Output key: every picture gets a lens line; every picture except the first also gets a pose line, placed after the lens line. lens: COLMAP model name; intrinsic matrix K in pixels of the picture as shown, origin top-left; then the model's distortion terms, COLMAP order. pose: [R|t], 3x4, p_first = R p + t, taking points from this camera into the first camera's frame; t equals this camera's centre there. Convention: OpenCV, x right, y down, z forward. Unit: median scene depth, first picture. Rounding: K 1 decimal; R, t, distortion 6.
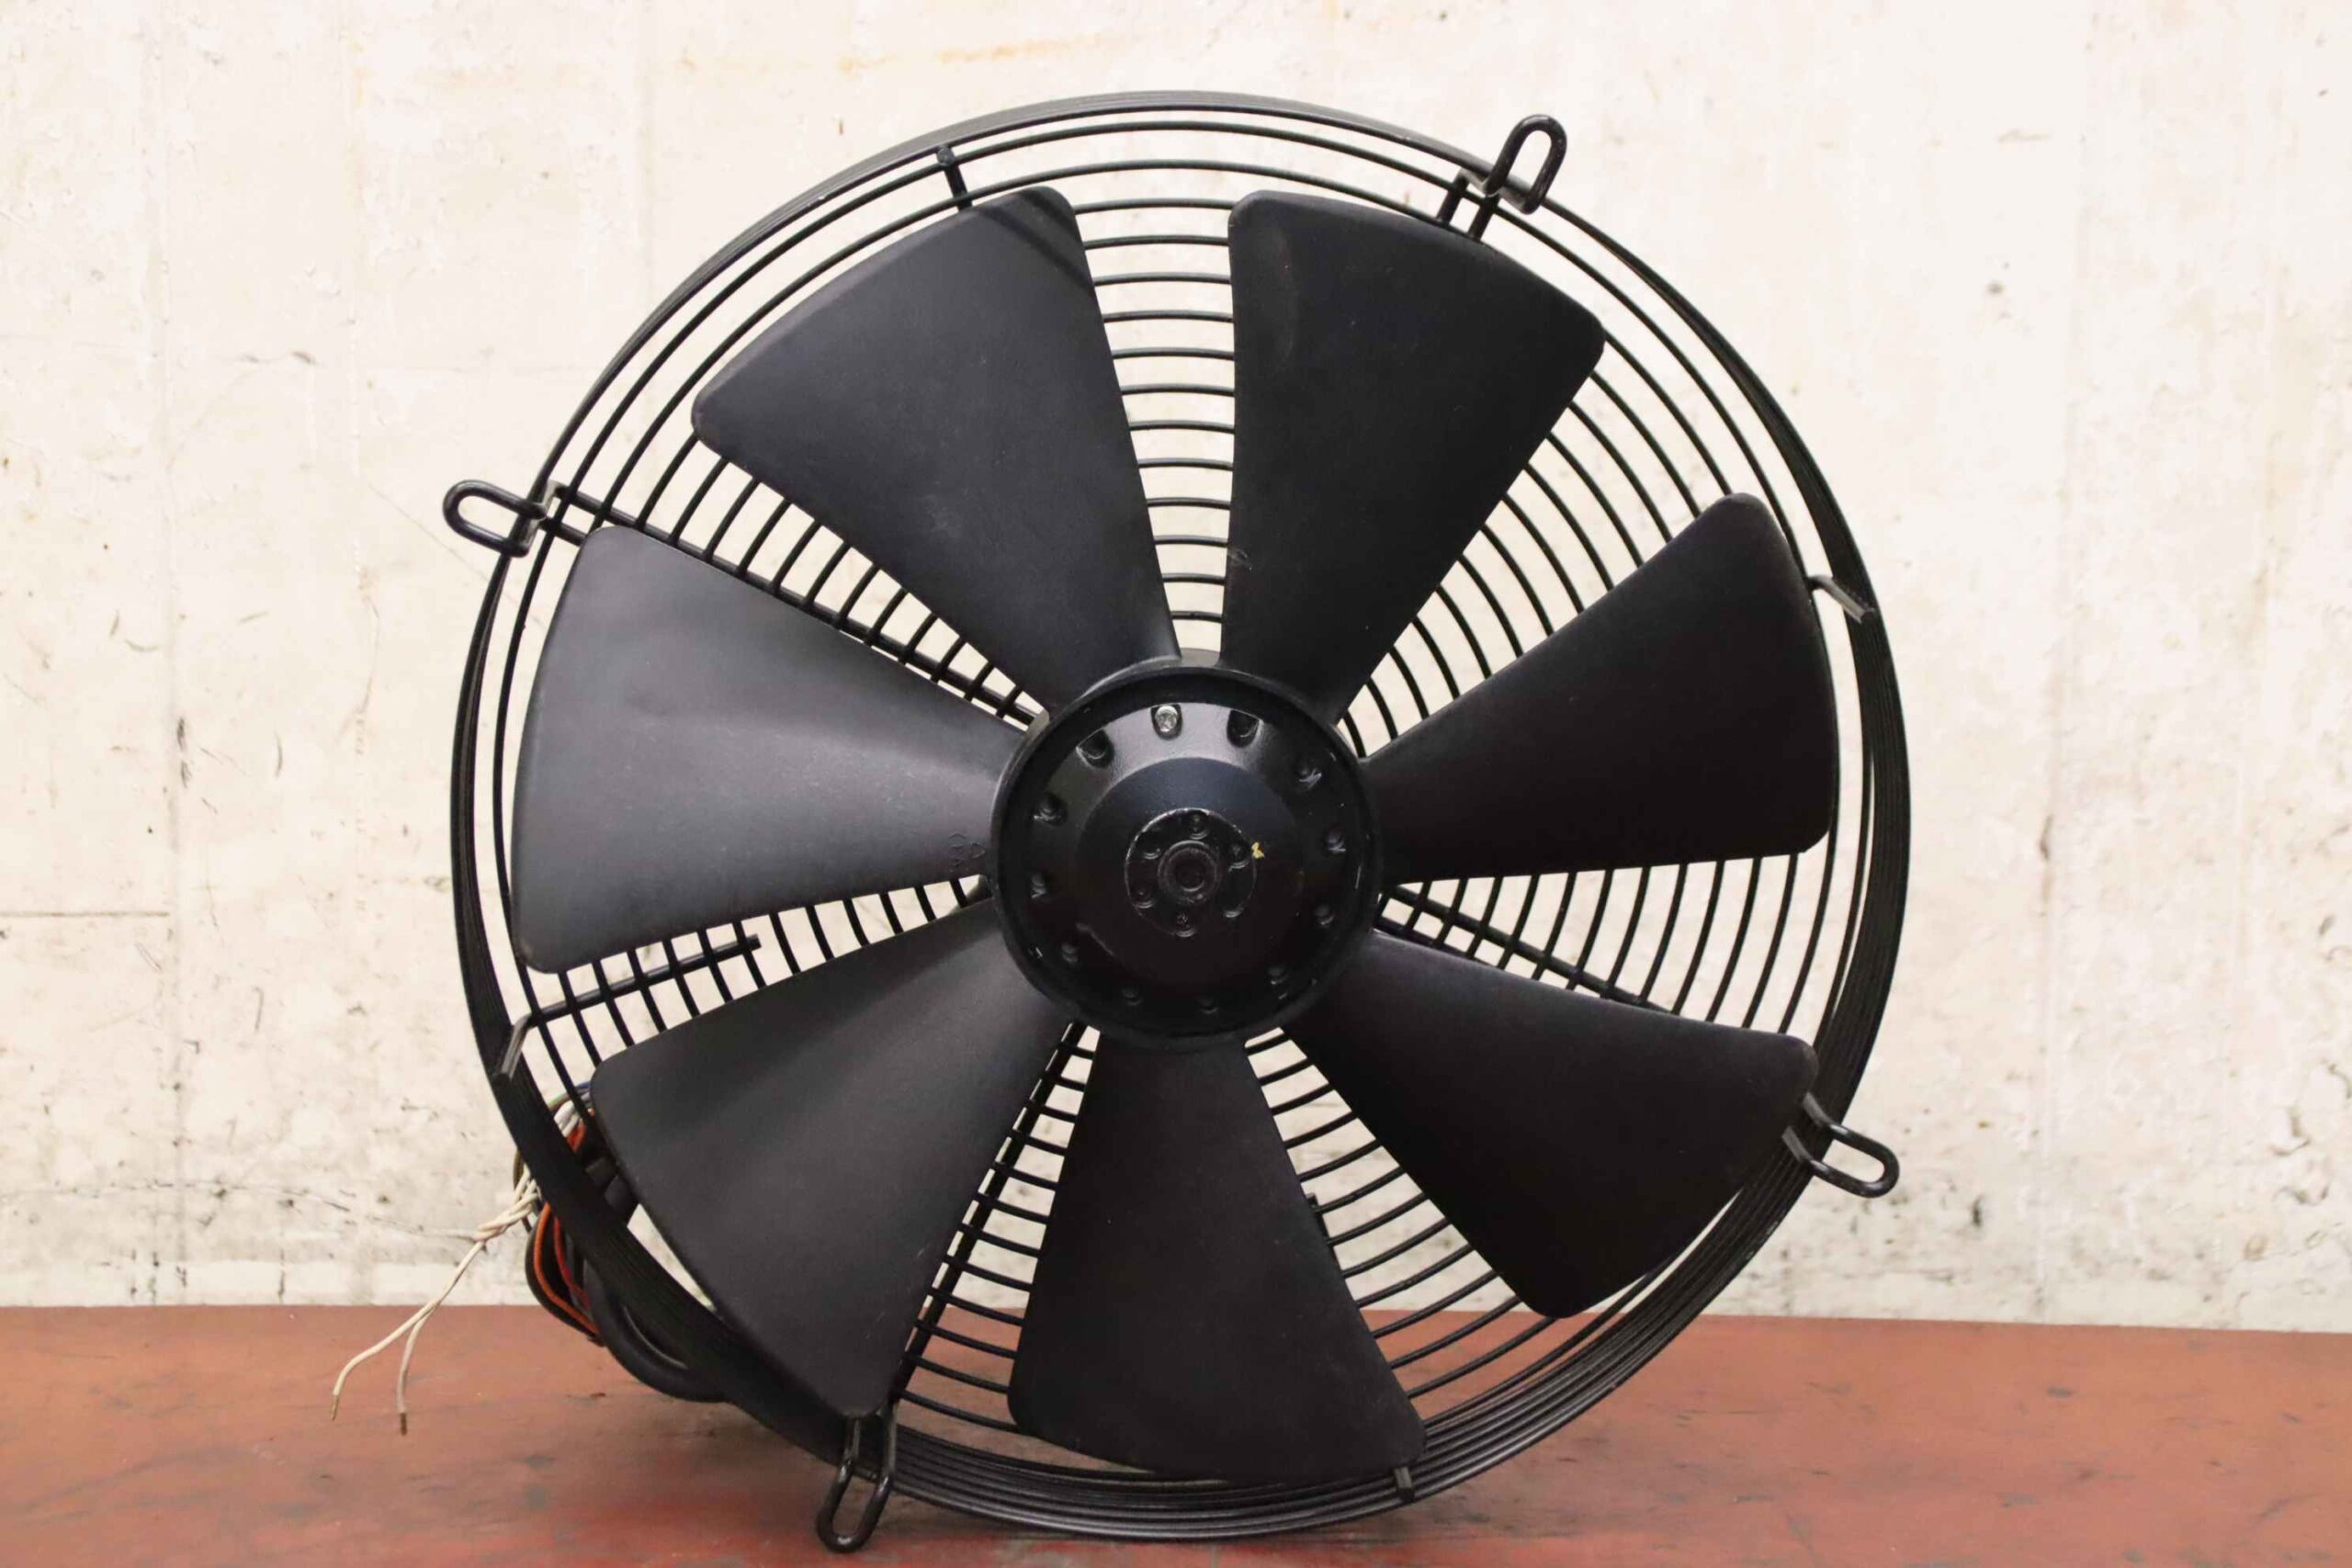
lens RADIAL K [[4805.9, 0, 1185.3], [0, 4805.9, 781.8], [0, 0, 1]] dist [0.078964, 0.000000]
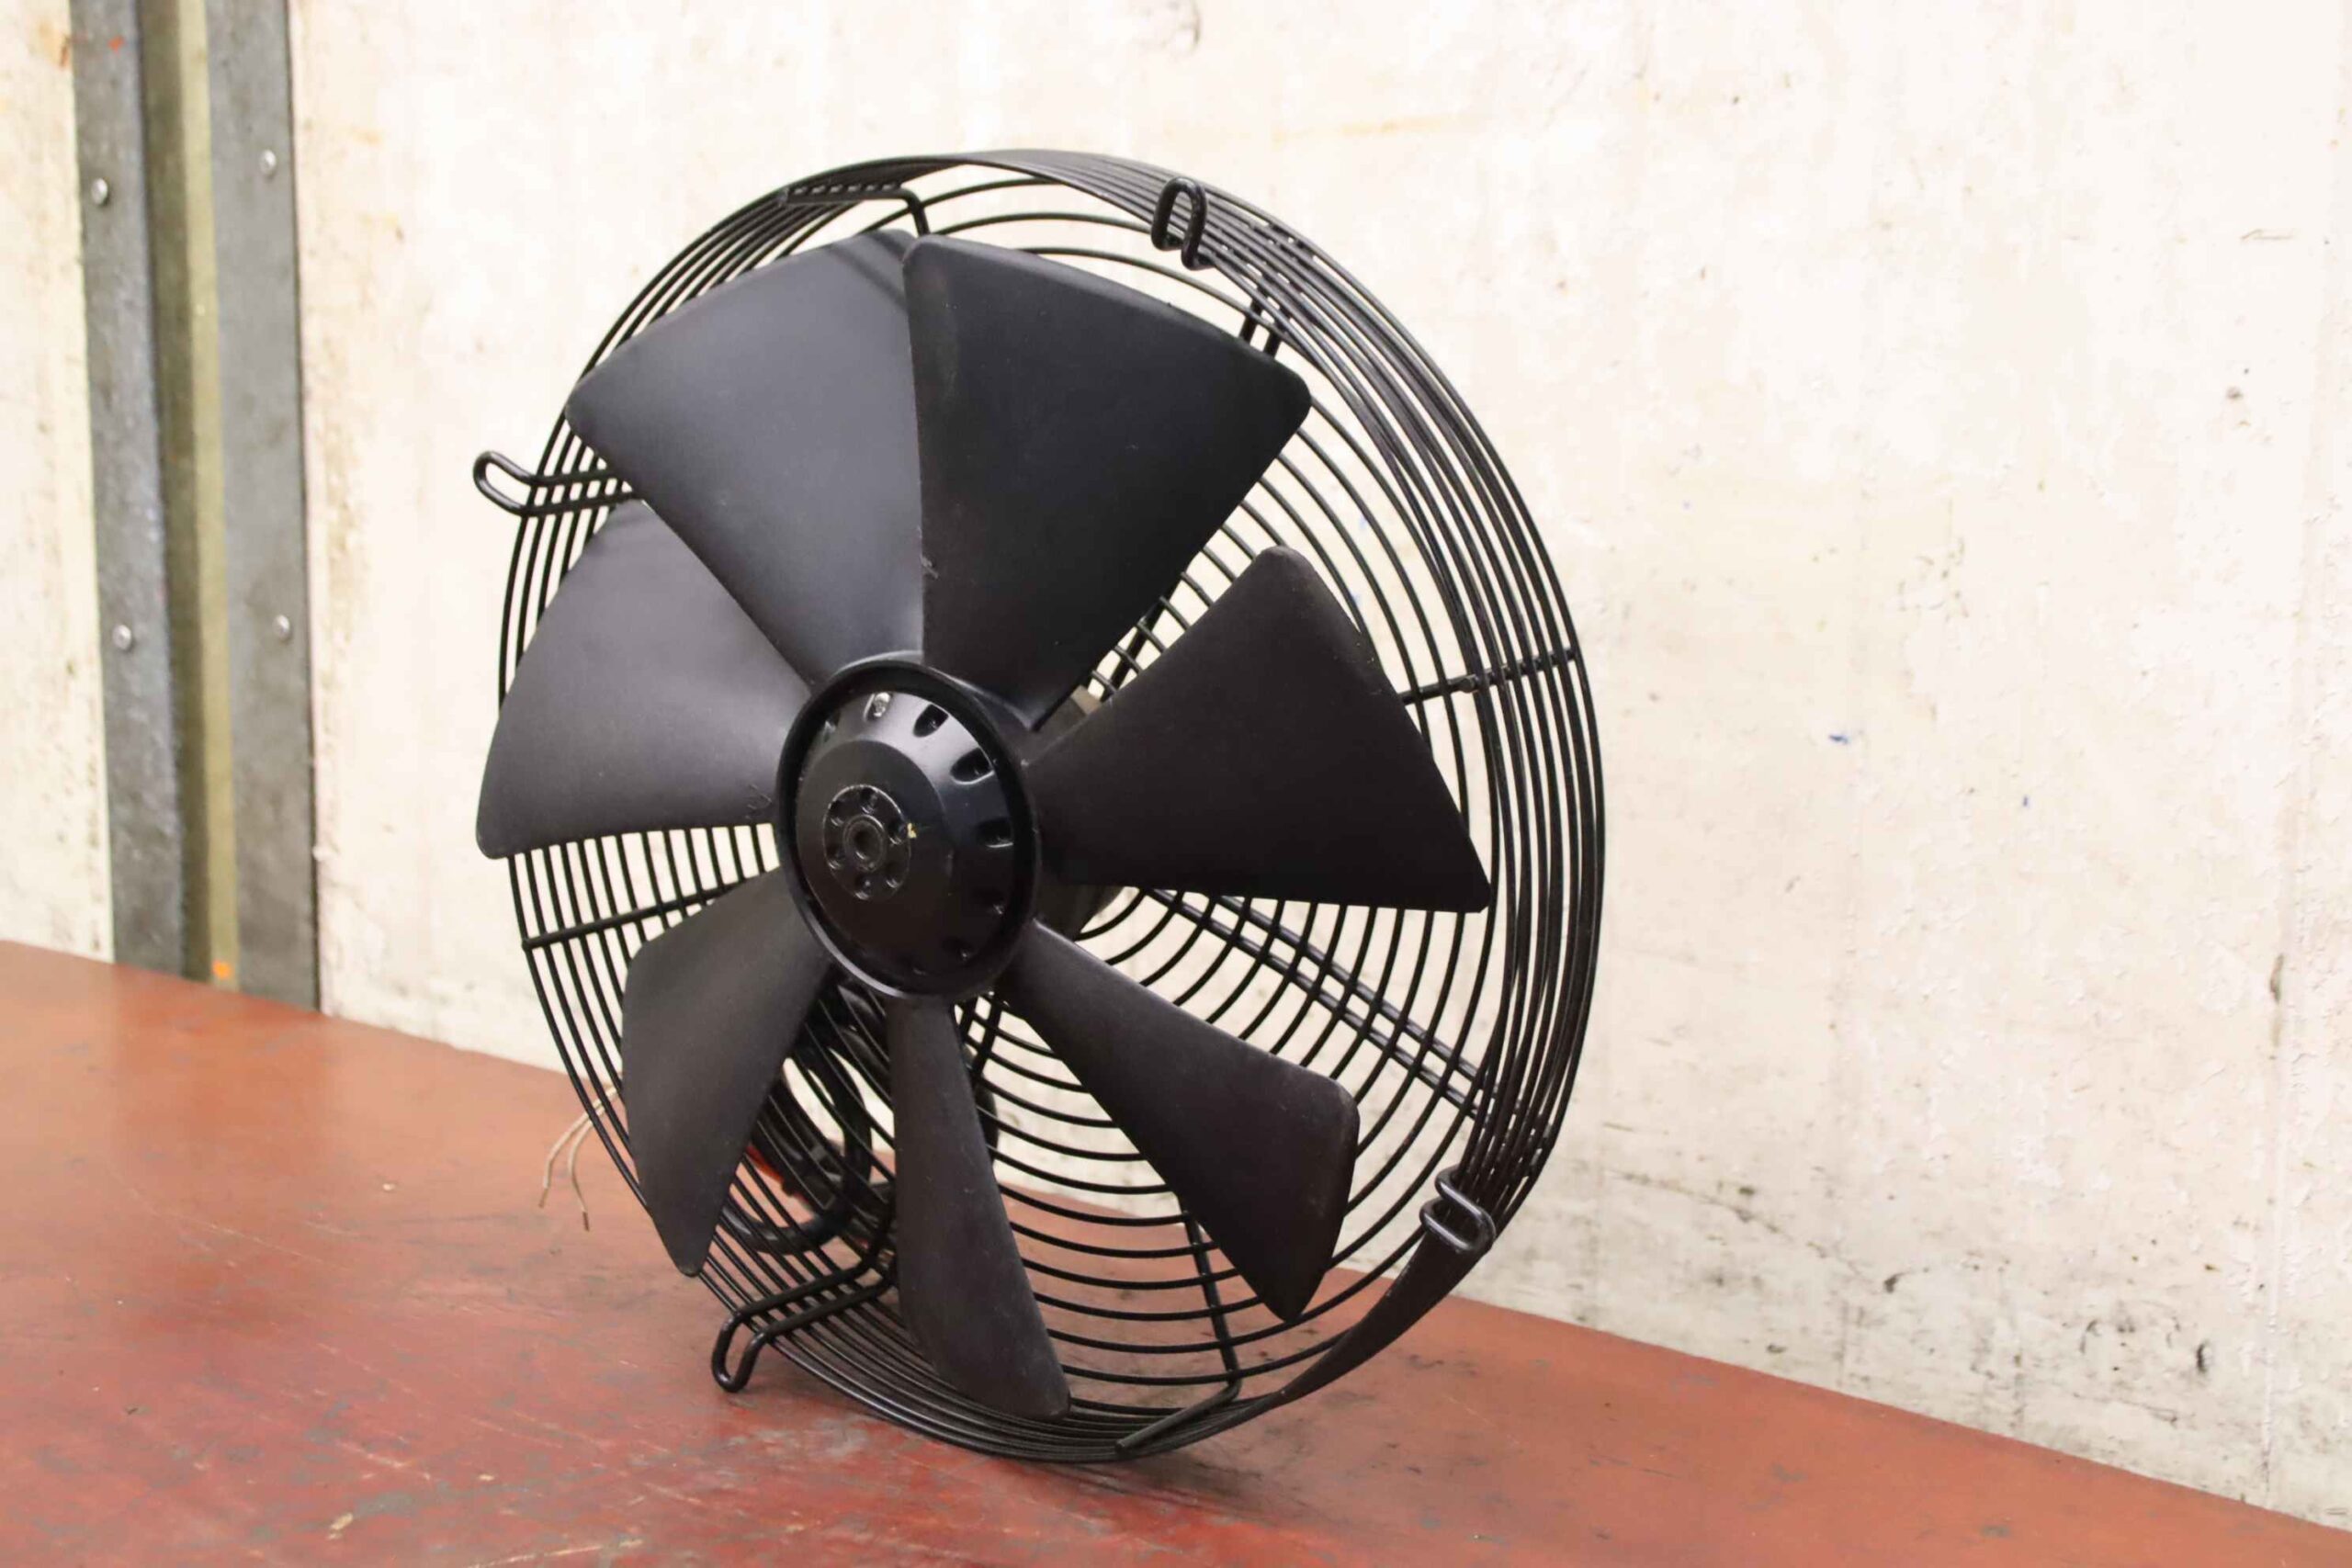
lens RADIAL K [[4238.4, 0, 1159.2], [0, 4238.4, 791.1], [0, 0, 1]] dist [0.071078, 0.000000]
pose [[0.758729, 0.119034, -0.640438, 0.544353], [-0.117911, 0.992018, 0.044690, -0.036317], [0.640646, 0.041607, 0.766708, 0.216551]]
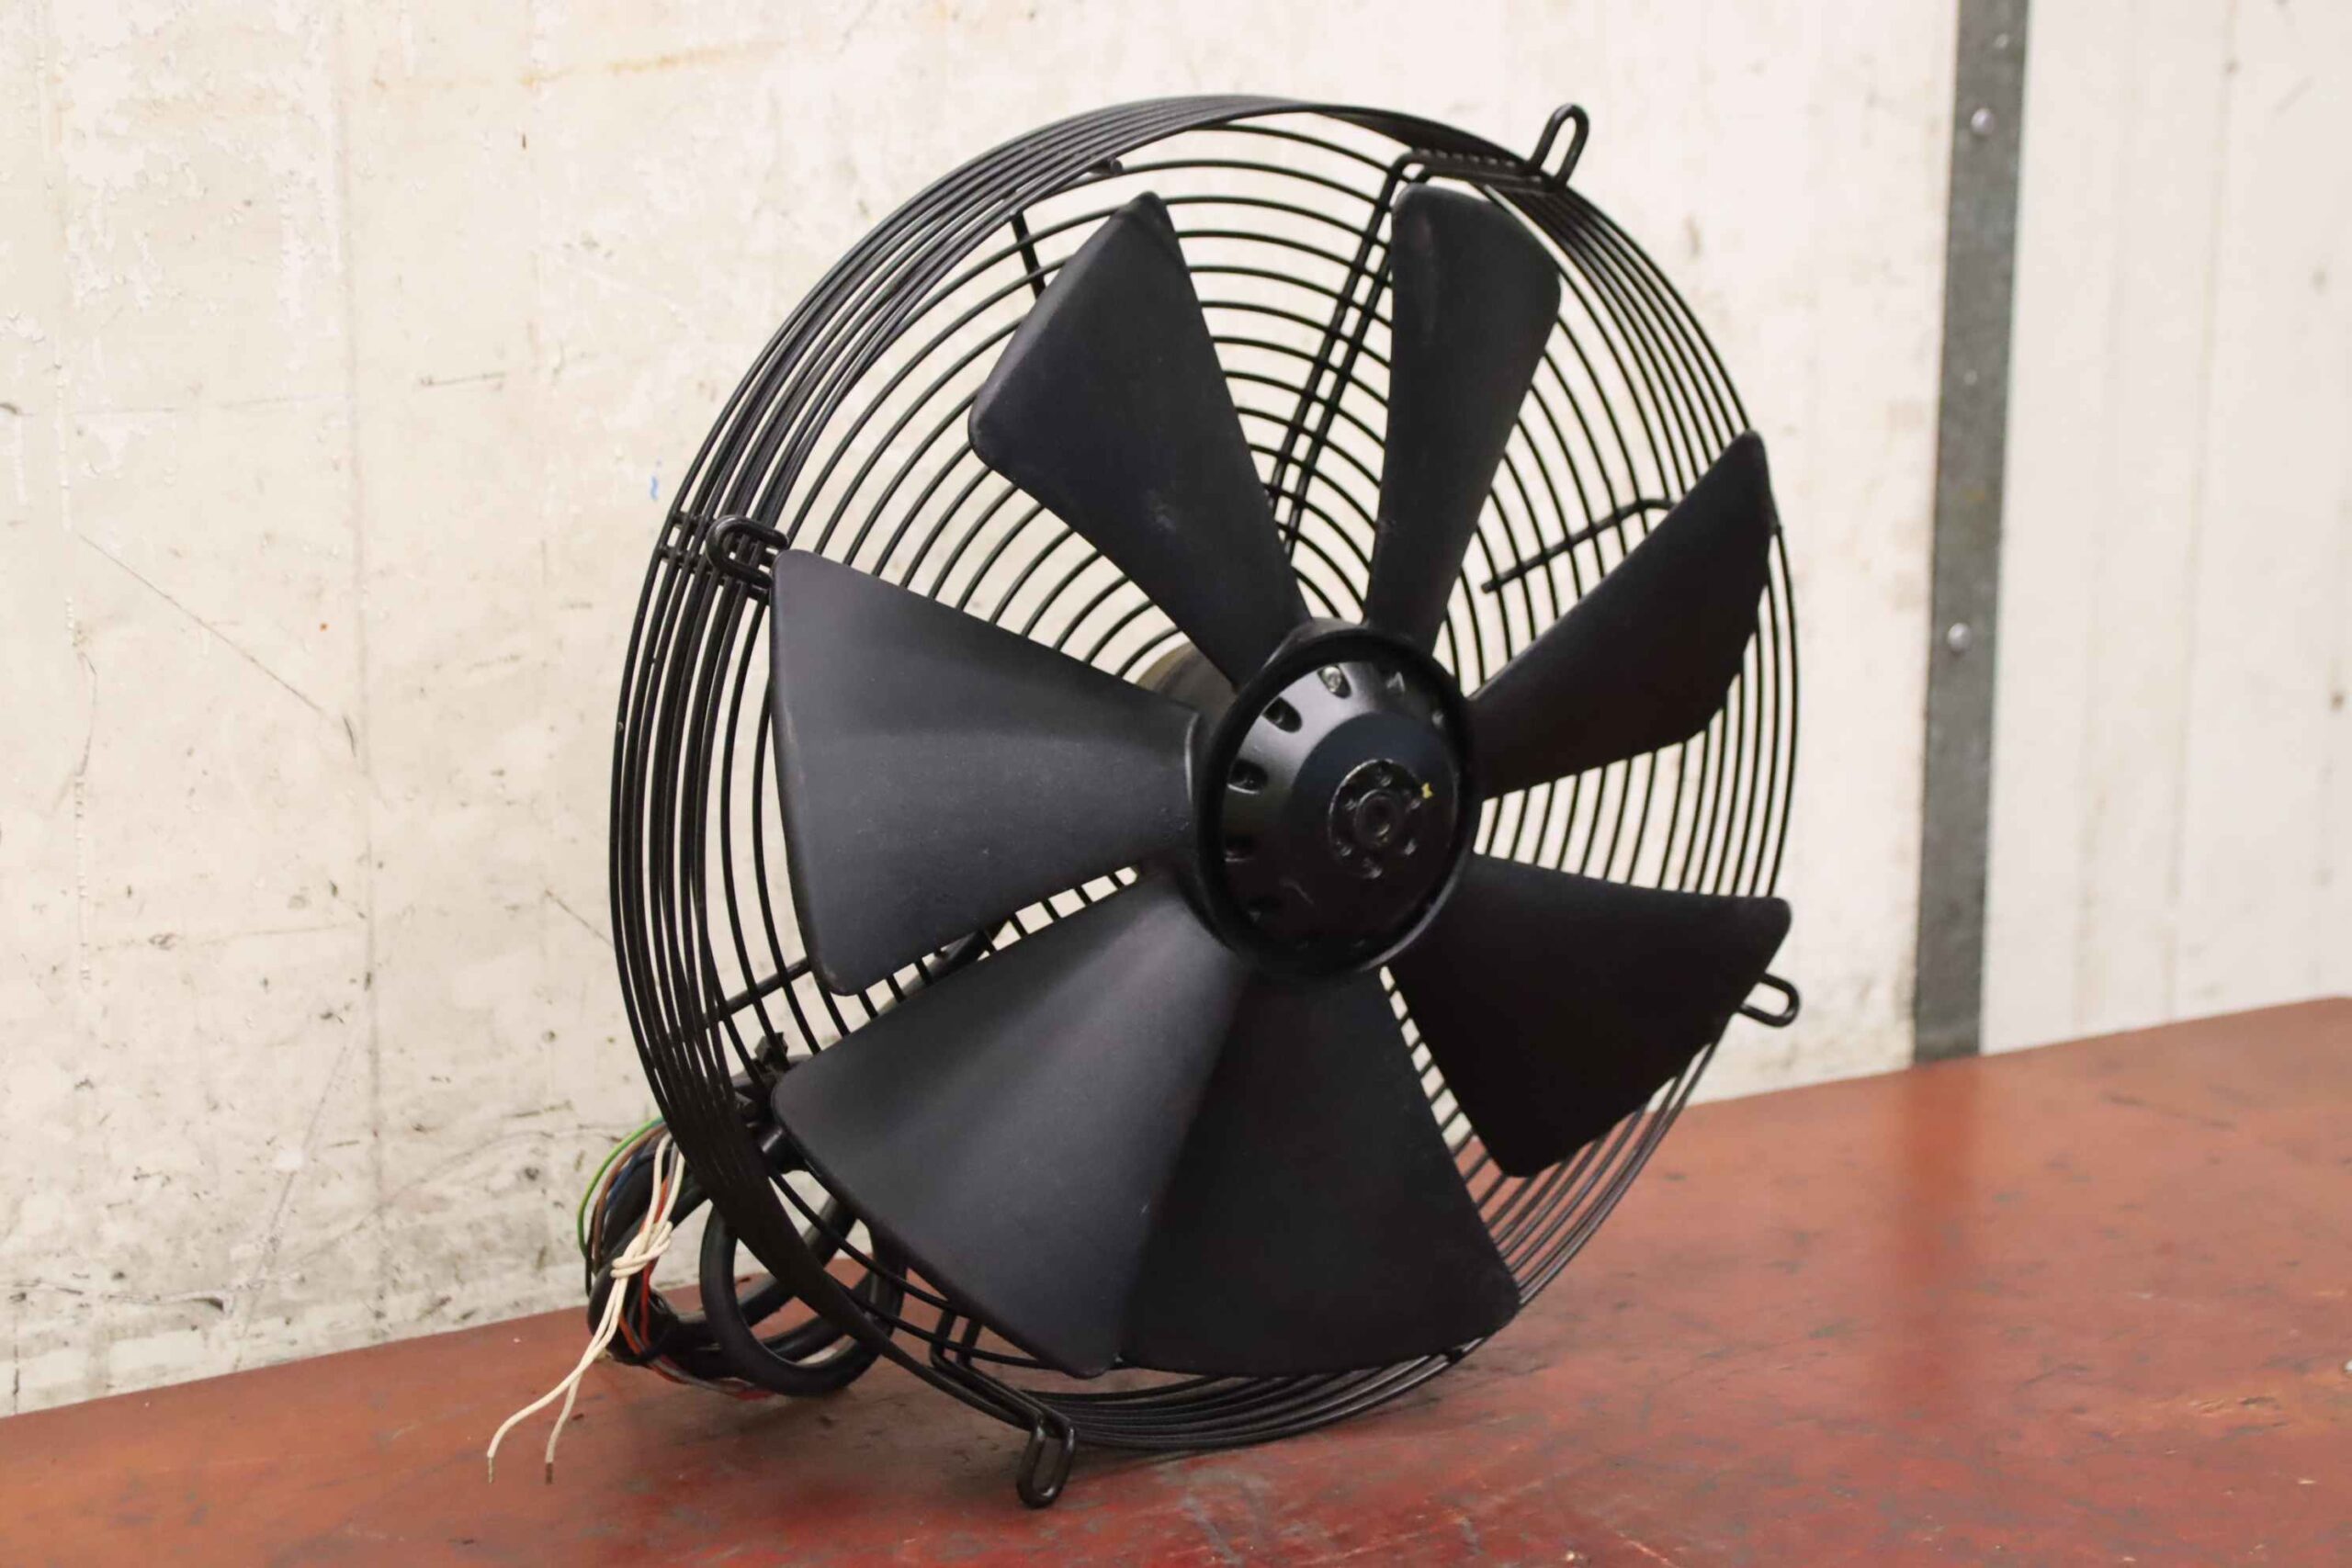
lens RADIAL K [[4271.0, 0, 1168.1], [0, 4271.0, 772.0], [0, 0, 1]] dist [0.017214, 0.000000]
pose [[0.850101, -0.117070, 0.513443, -0.417284], [0.104249, 0.993093, 0.053831, -0.037610], [-0.516199, 0.007764, 0.856434, 0.159498]]
